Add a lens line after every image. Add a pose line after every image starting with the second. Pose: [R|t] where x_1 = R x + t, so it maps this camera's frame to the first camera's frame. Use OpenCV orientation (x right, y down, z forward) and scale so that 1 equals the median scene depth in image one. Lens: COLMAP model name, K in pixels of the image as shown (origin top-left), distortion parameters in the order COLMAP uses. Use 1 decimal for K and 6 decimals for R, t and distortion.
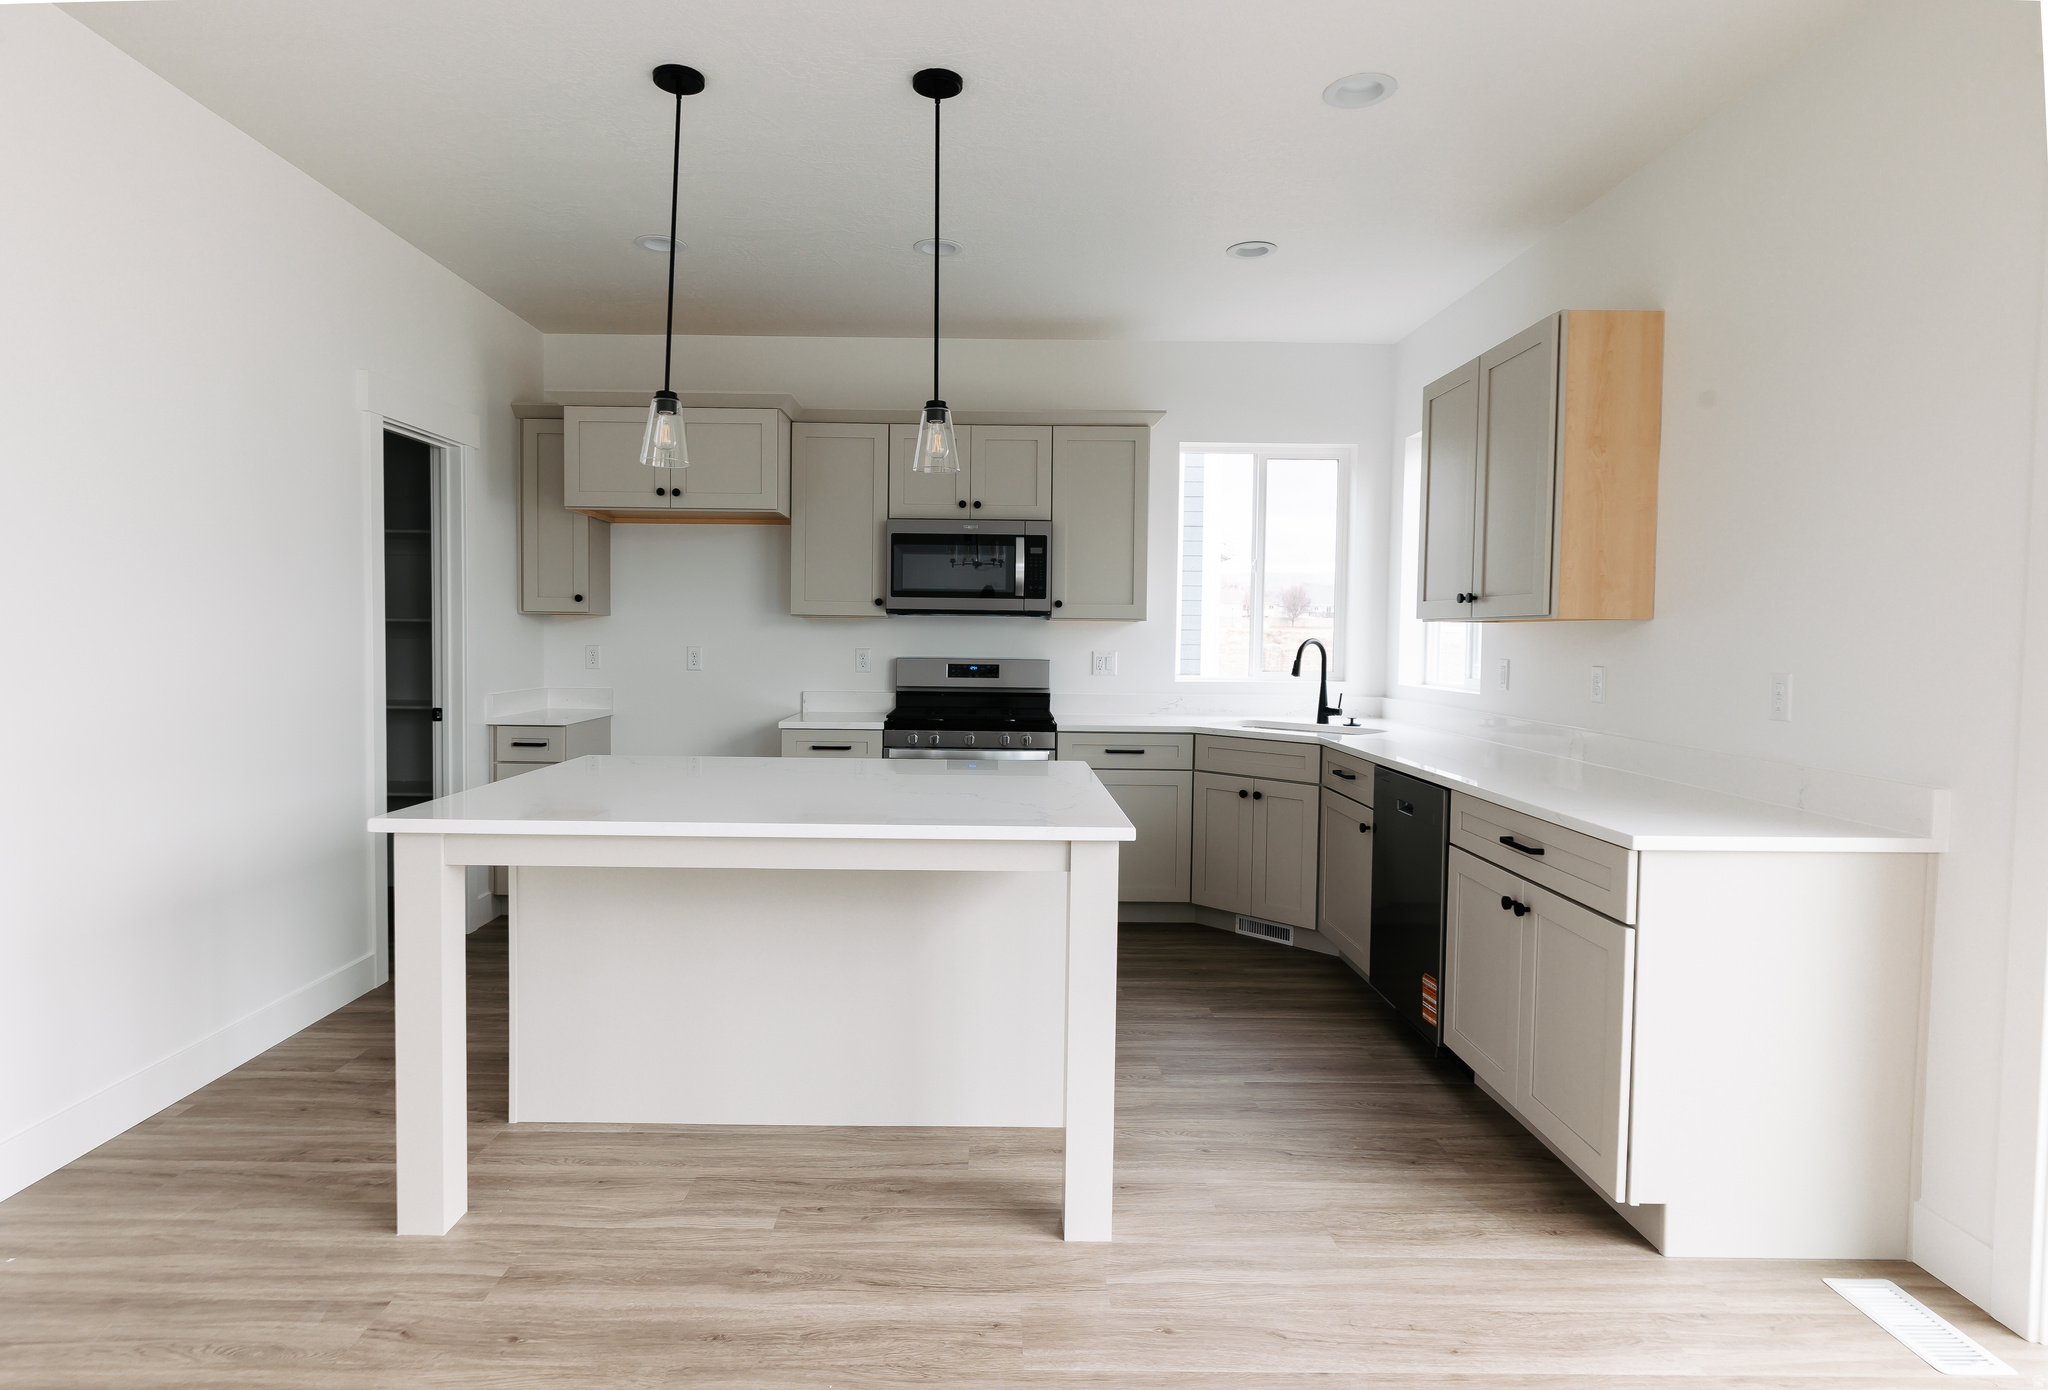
lens RADIAL K [[1087.0, 0, 1007.7], [0, 1087.0, 680.9], [0, 0, 1]] dist [-0.000896, 0.000852]
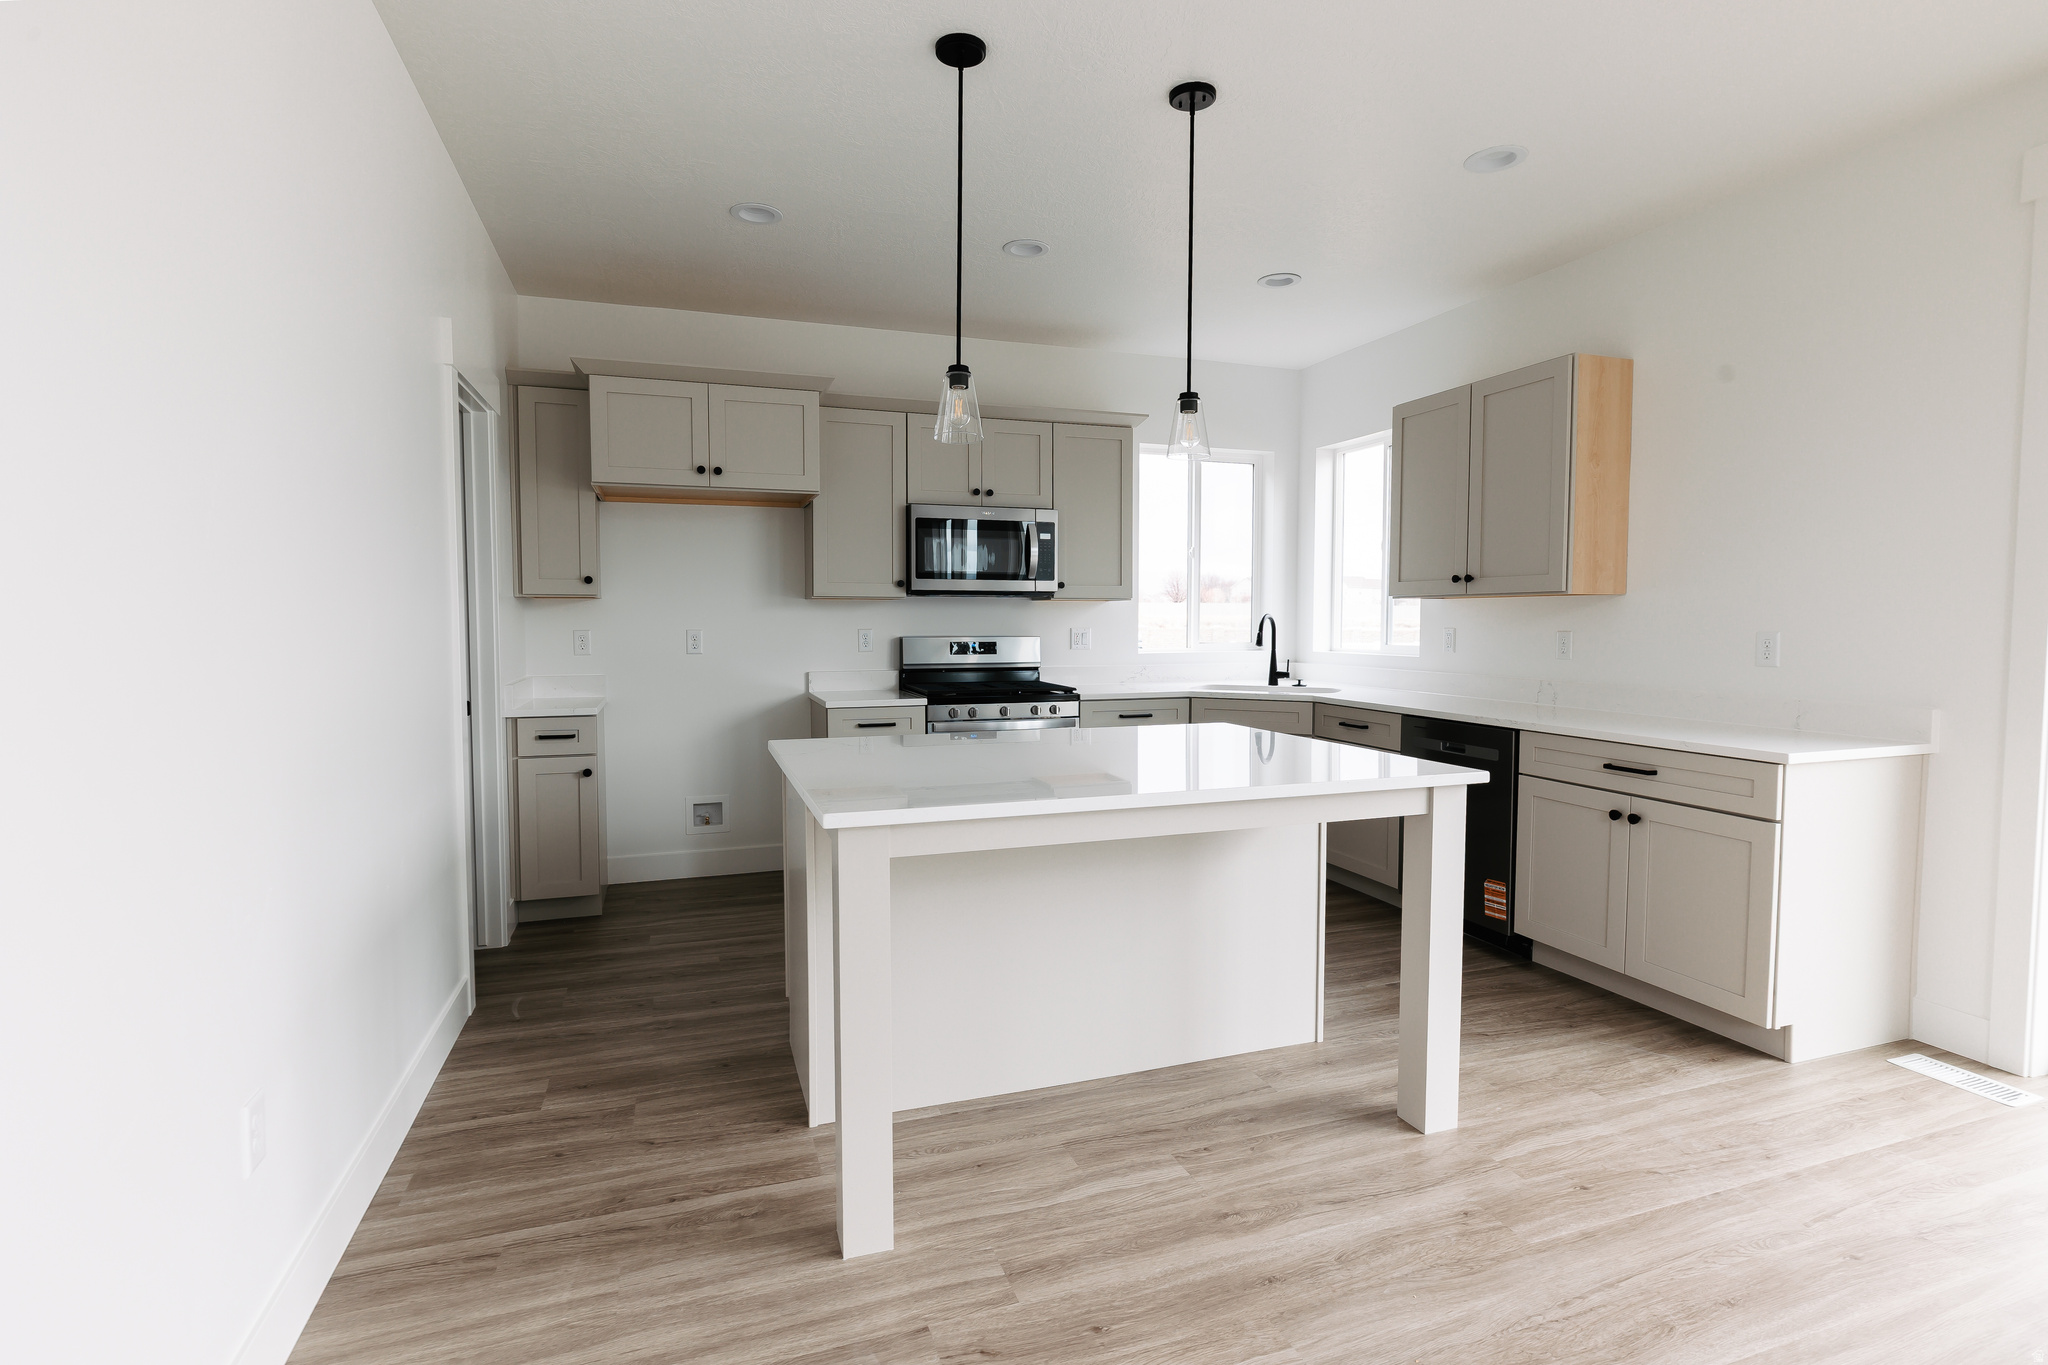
lens RADIAL K [[969.7, 0, 1021.0], [0, 969.7, 673.4], [0, 0, 1]] dist [-0.003008, -0.000473]
pose [[0.946474, -0.030686, 0.321317, -0.532211], [0.025820, 0.999478, 0.019395, -0.002903], [-0.321744, -0.010060, 0.946773, 0.137157]]
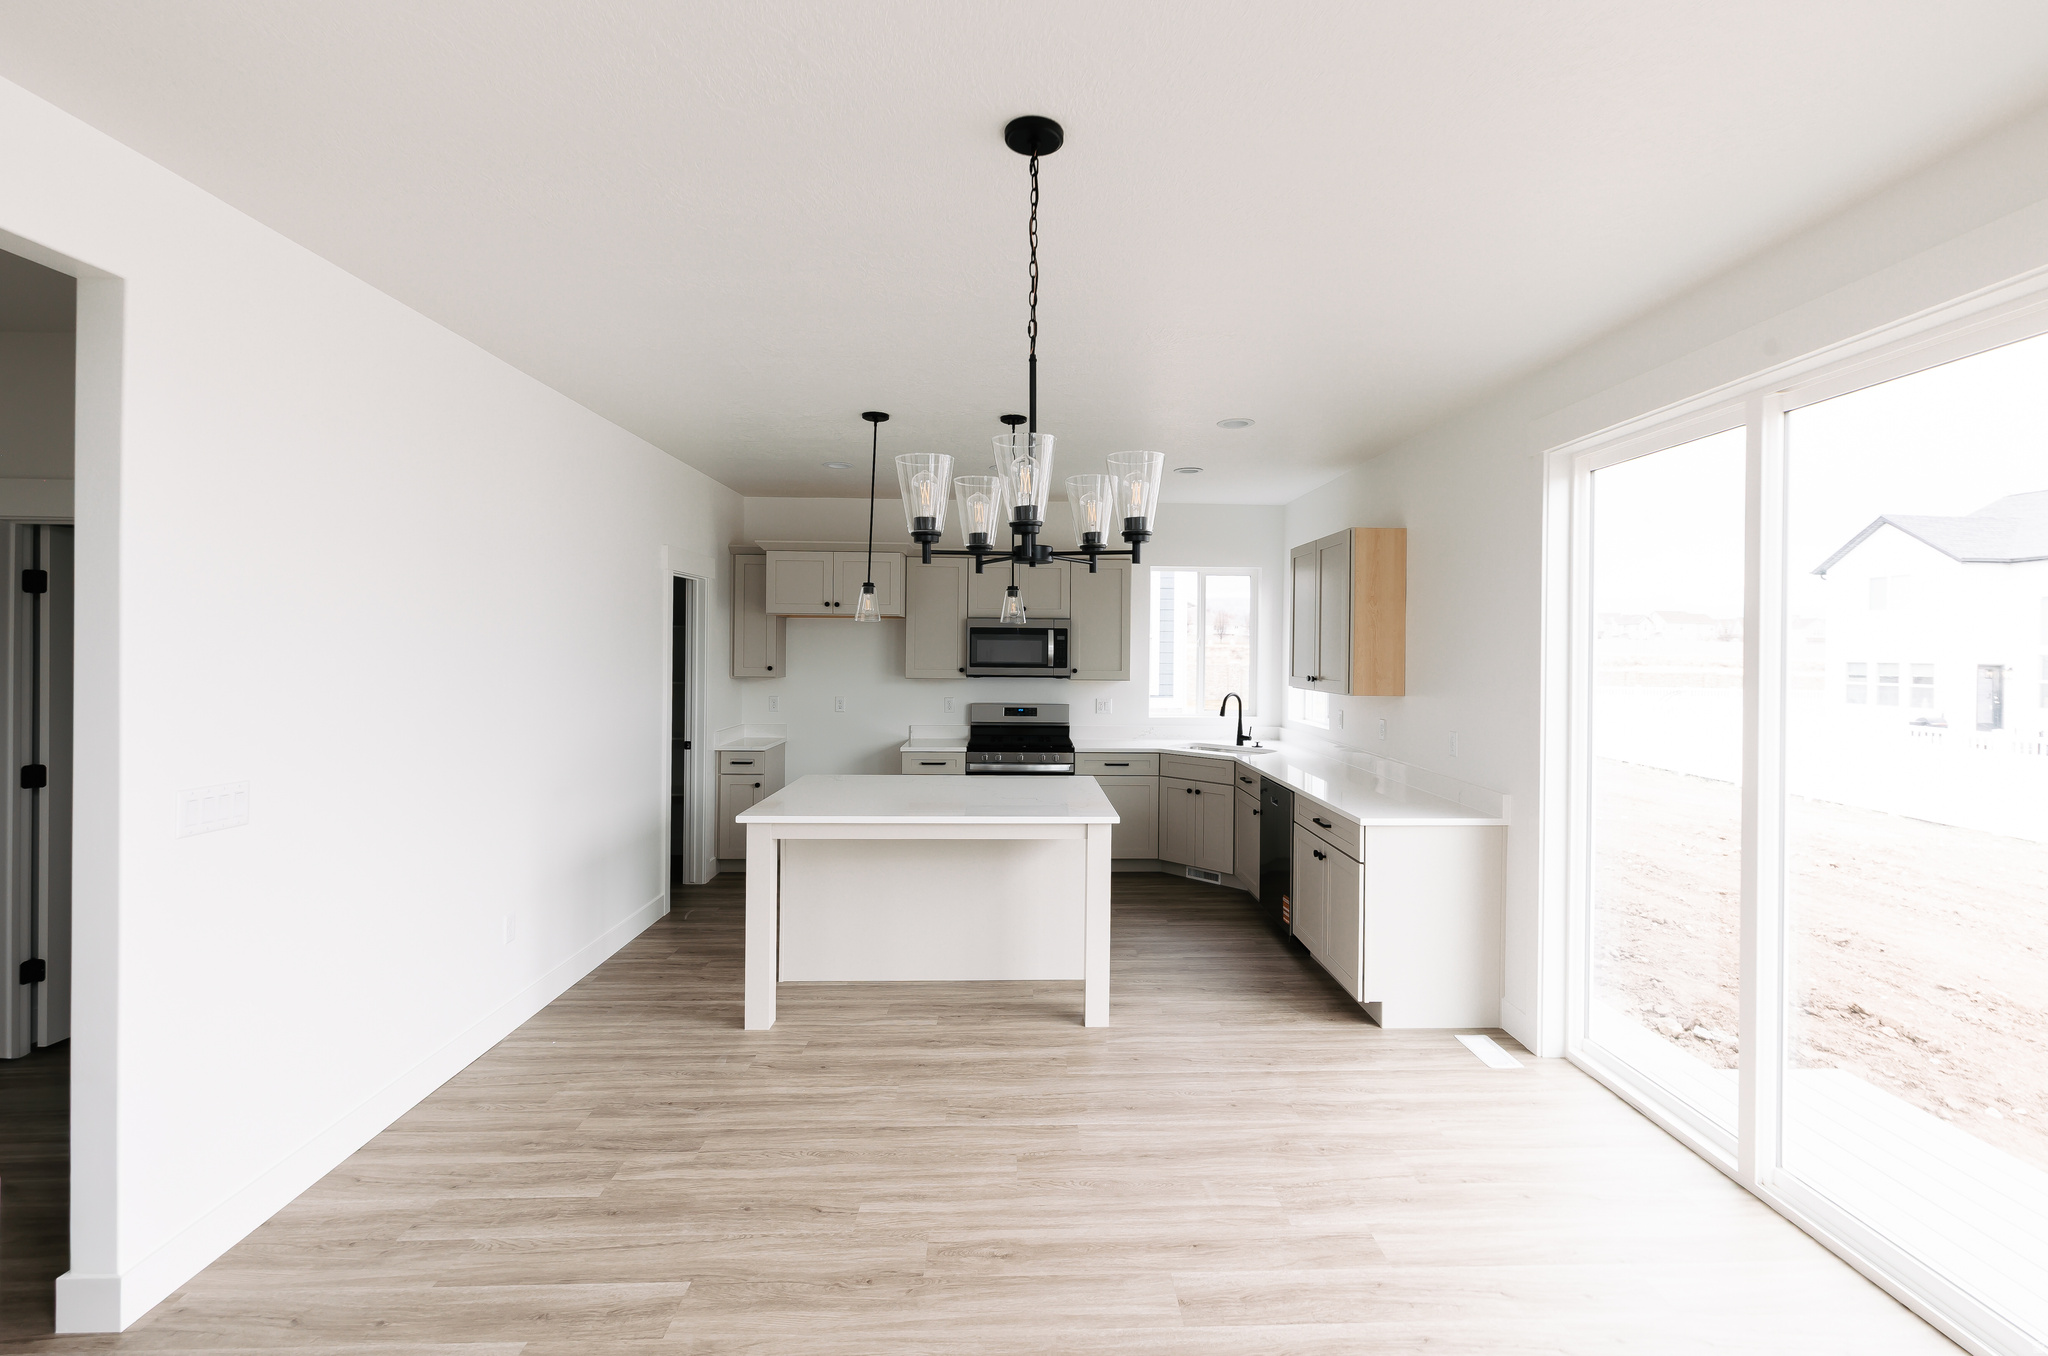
lens RADIAL K [[889.2, 0, 1059.5], [0, 889.2, 650.1], [0, 0, 1]] dist [0.000025, -0.000130]
pose [[0.999241, -0.002305, 0.038879, -0.044770], [0.003813, 0.999242, -0.038744, -0.086694], [-0.038761, 0.038862, 0.998493, -0.513701]]
